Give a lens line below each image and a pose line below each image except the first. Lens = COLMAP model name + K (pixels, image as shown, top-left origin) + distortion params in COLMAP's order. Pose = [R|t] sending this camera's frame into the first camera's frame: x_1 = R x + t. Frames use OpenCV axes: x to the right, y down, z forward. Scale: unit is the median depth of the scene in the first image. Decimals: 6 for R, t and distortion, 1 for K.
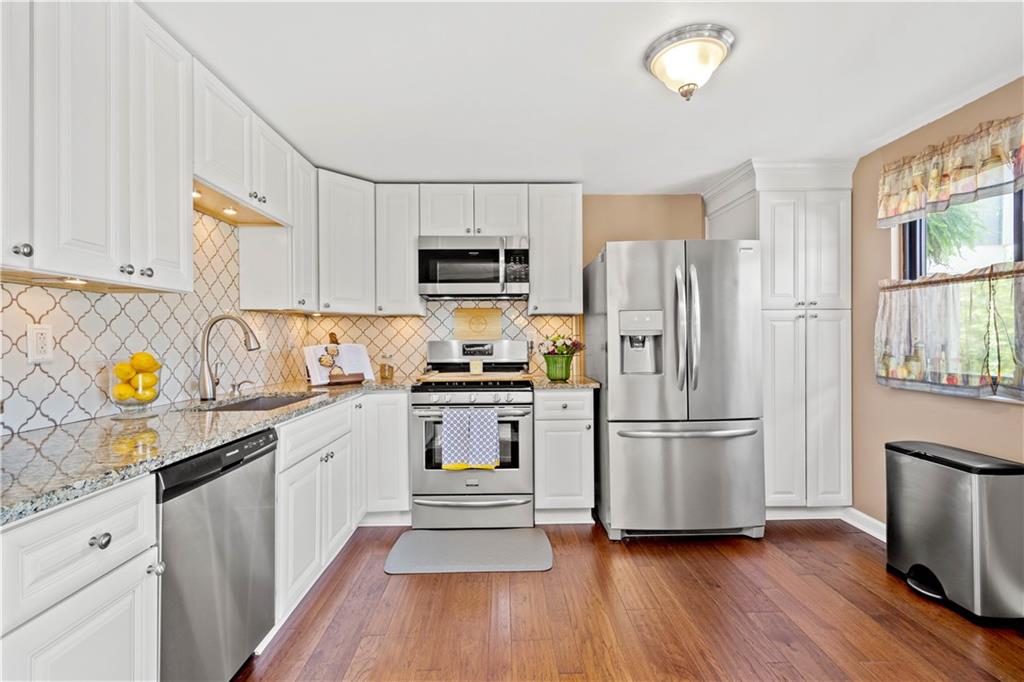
lens RADIAL K [[461.7, 0, 512.0], [0, 461.7, 341.0], [0, 0, 1]] dist [0.012331, -0.000044]
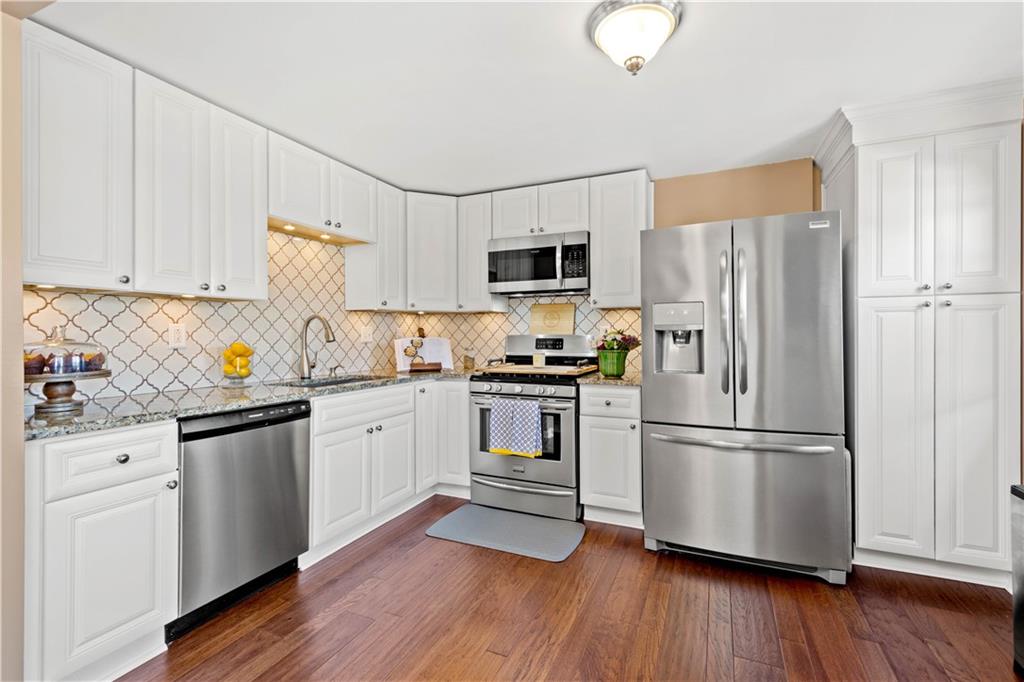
lens RADIAL K [[452.1, 0, 506.8], [0, 452.1, 336.4], [0, 0, 1]] dist [0.008345, -0.000343]
pose [[0.904063, 0.005647, -0.427361, 0.326142], [-0.004123, 0.999981, 0.004491, -0.002500], [0.427378, -0.002298, 0.904070, 0.048037]]
